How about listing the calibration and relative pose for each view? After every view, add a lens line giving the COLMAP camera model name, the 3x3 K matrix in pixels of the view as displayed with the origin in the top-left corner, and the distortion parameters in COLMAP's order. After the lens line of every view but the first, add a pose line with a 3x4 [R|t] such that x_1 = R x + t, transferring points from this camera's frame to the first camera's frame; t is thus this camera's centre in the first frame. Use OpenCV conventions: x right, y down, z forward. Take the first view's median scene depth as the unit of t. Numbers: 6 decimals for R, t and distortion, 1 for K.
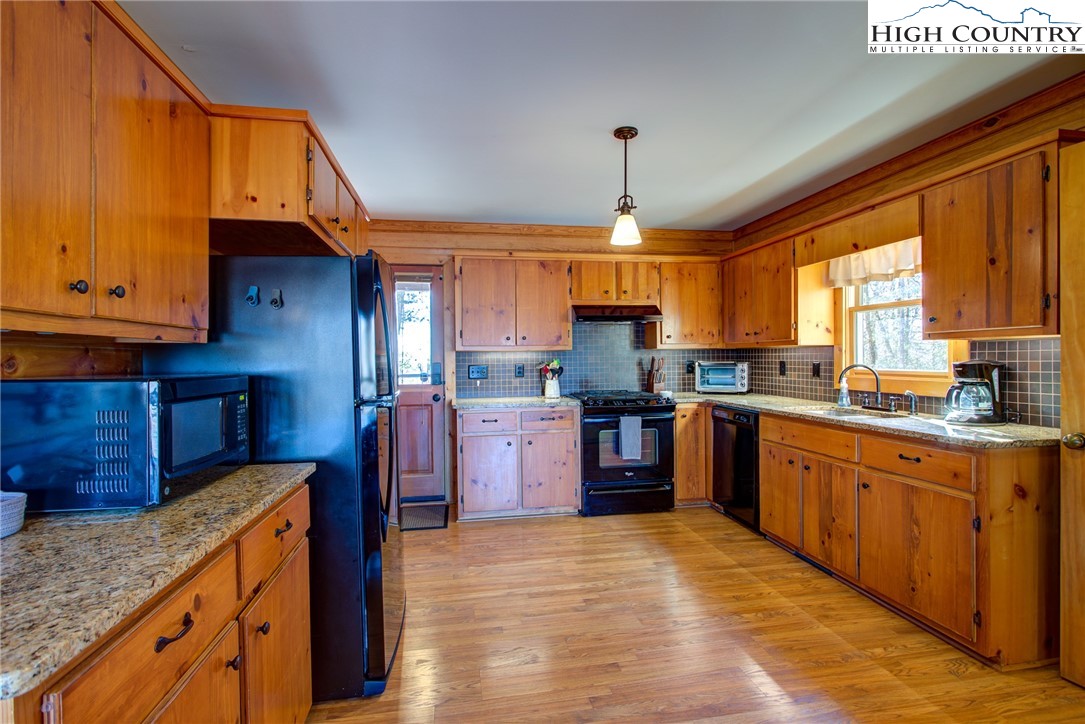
lens RADIAL K [[527.0, 0, 542.5], [0, 527.0, 362.0], [0, 0, 1]] dist [0.006285, 0.000730]
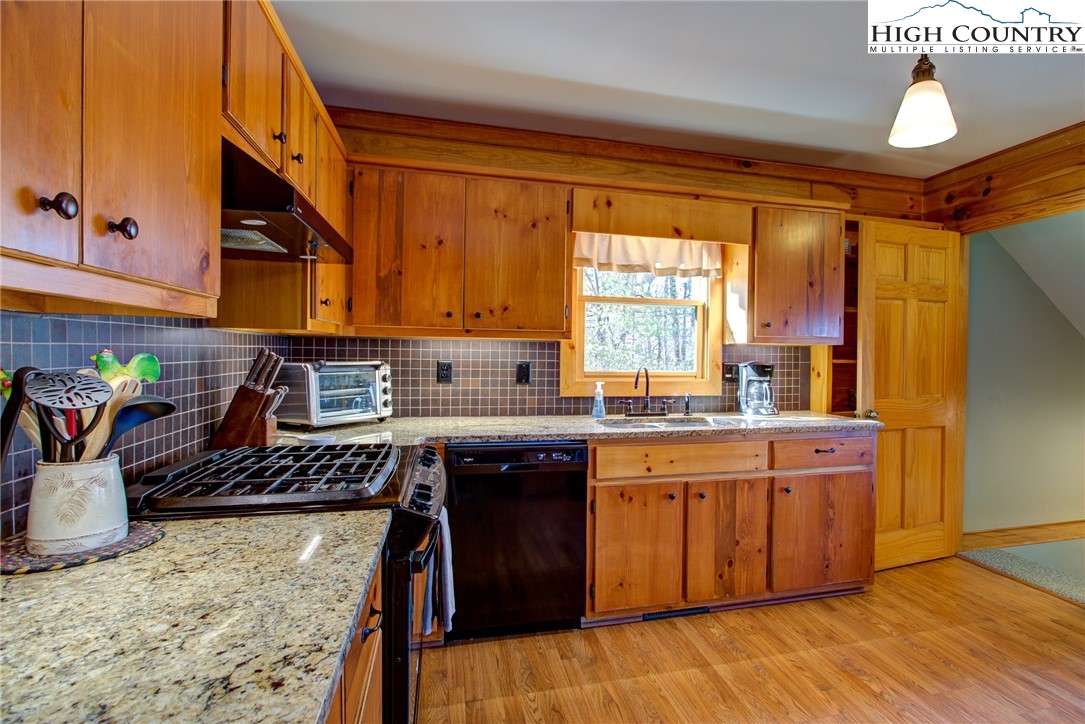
lens RADIAL K [[577.6, 0, 542.5], [0, 577.6, 362.0], [0, 0, 1]] dist [-0.004098, 0.000615]
pose [[-0.109637, -0.007547, 0.993943, -0.337093], [-0.003977, 0.999966, 0.007155, -0.007960], [-0.993964, -0.003168, -0.109663, 1.312515]]
